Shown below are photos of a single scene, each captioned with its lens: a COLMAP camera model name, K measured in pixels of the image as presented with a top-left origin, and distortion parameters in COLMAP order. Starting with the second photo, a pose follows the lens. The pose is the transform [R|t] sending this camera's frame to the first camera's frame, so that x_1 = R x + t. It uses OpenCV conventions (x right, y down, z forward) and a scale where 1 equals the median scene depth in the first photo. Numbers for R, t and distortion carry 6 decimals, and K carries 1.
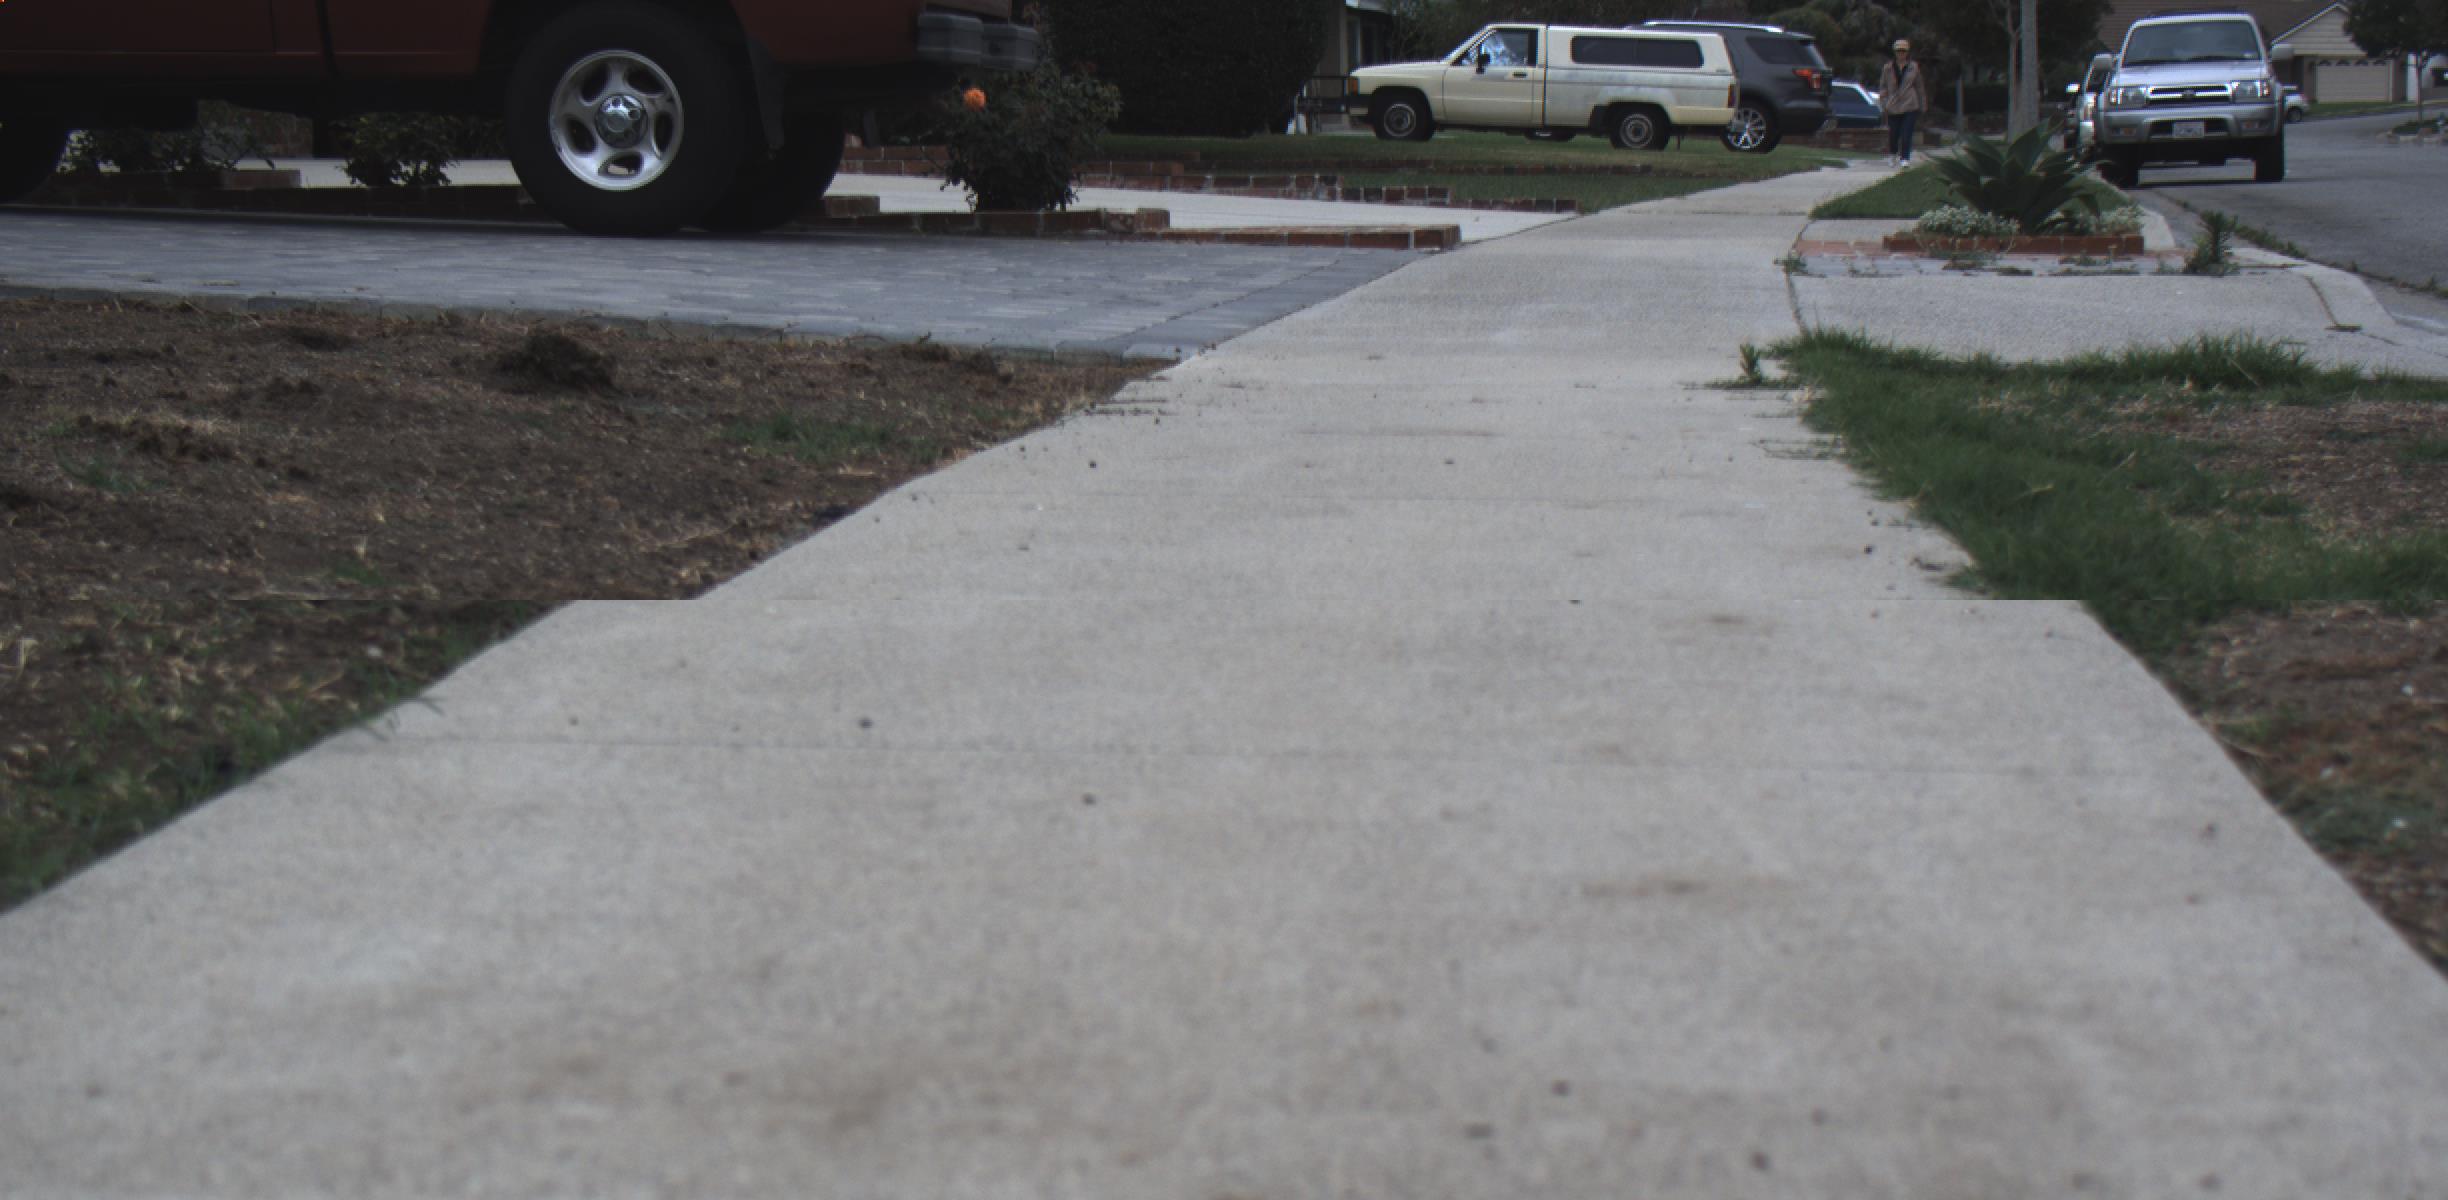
lens RADIAL K [[7072.8, 0, 1230.9], [0, 7072.8, 585.1], [0, 0, 1]] dist [0.039785, 0.000000]
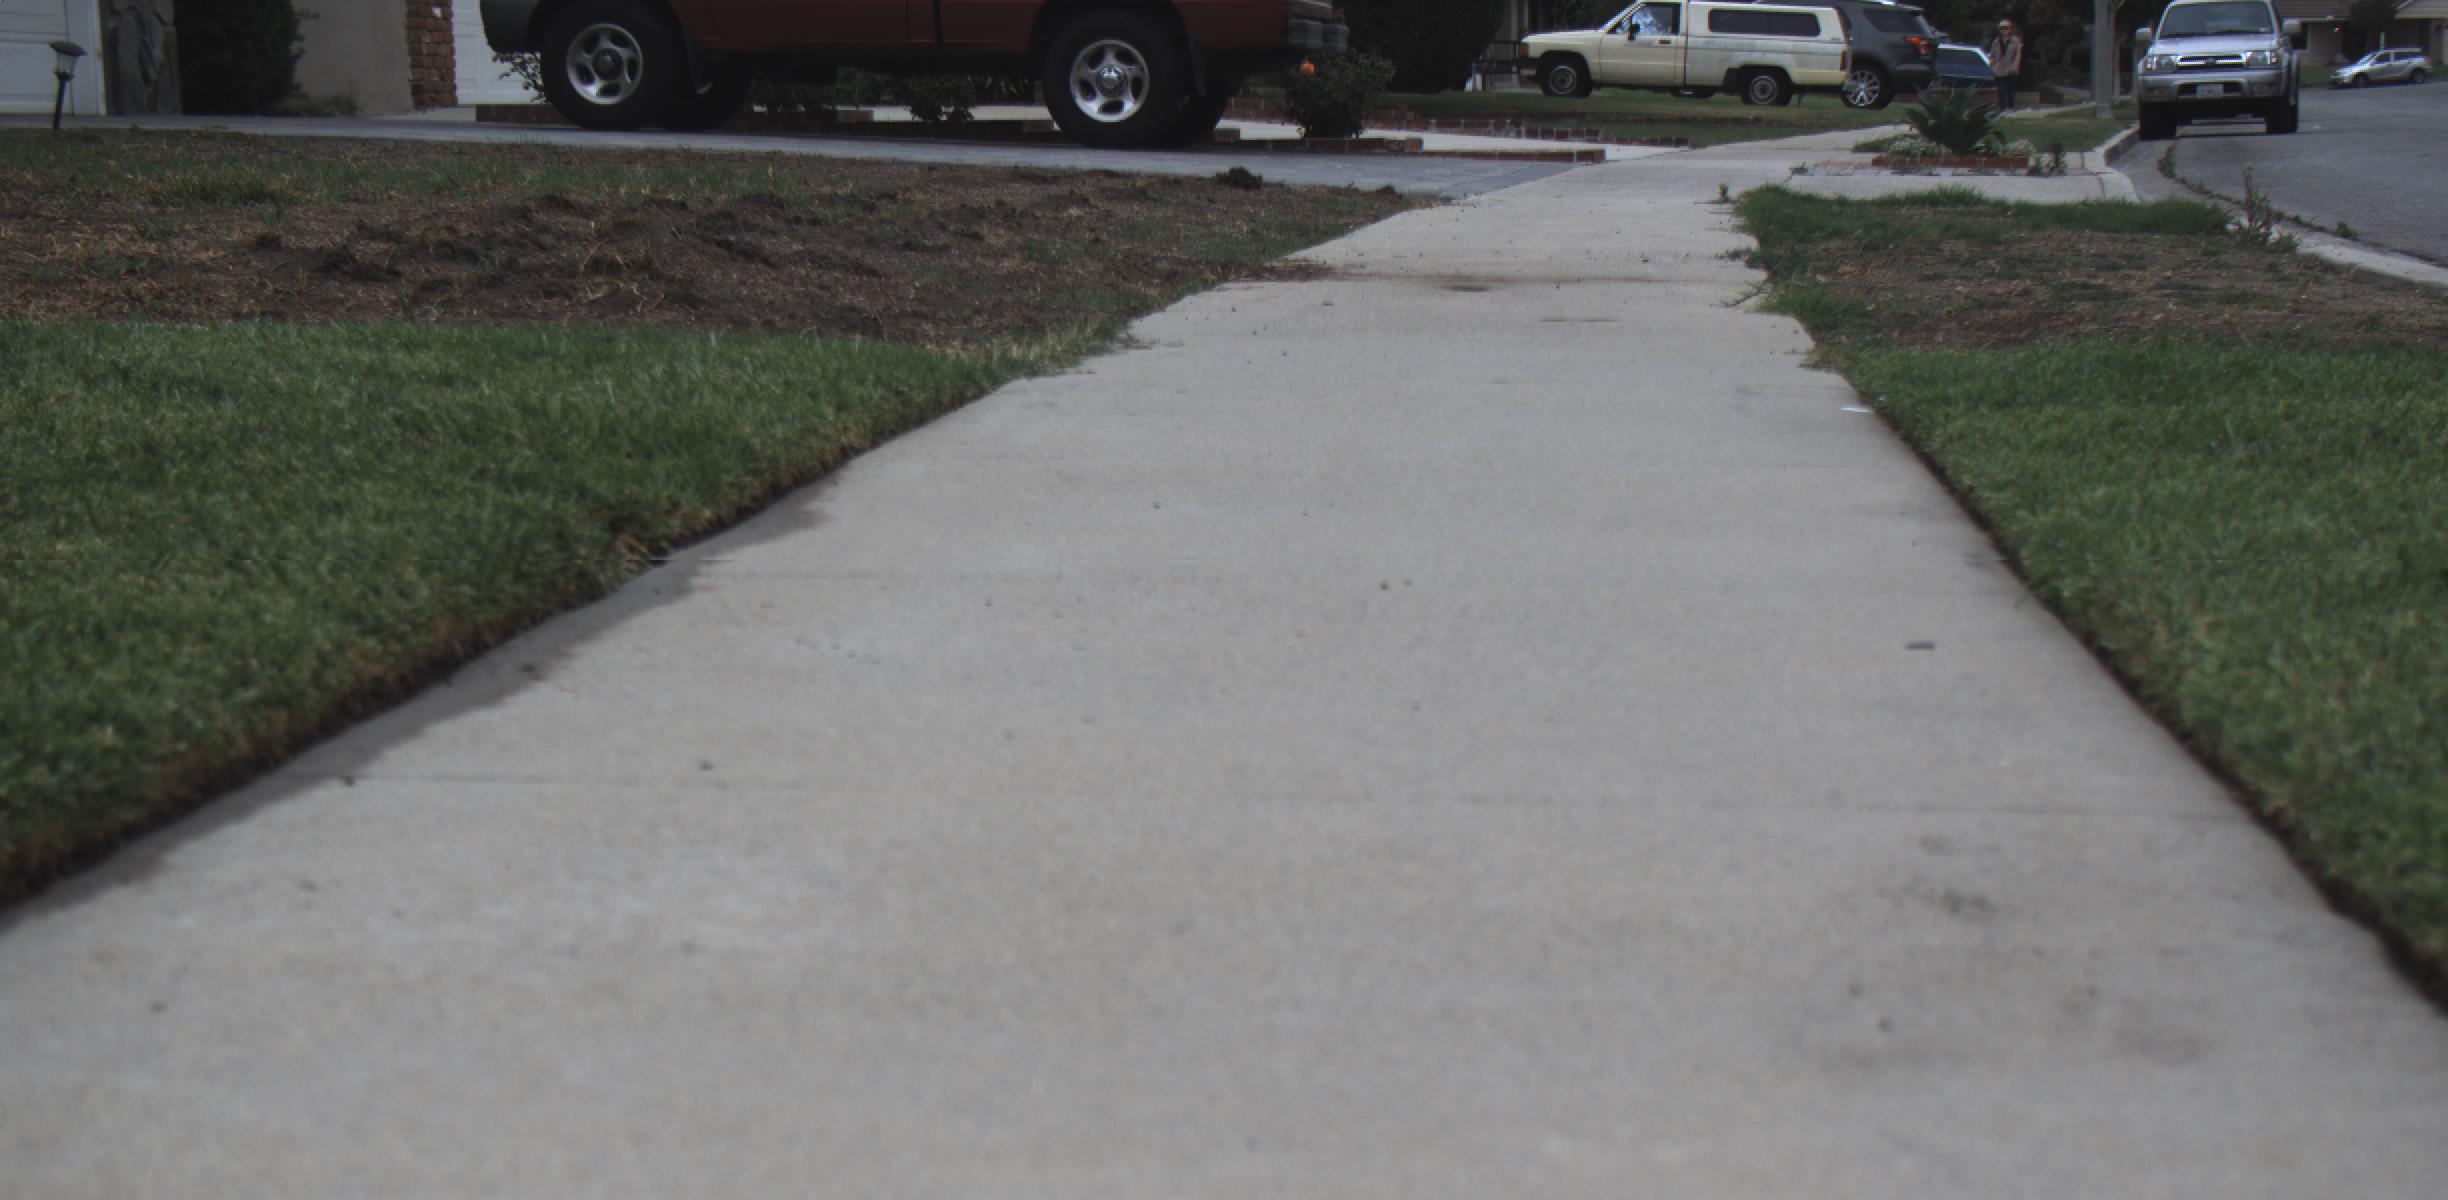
lens RADIAL K [[7072.8, 0, 1211.3], [0, 7072.8, 612.6], [0, 0, 1]] dist [0.039785, 0.000000]
pose [[0.999669, 0.006788, -0.024799, -0.008604], [-0.006539, 0.999927, 0.010120, 0.020415], [0.024866, -0.009955, 0.999641, -0.319949]]
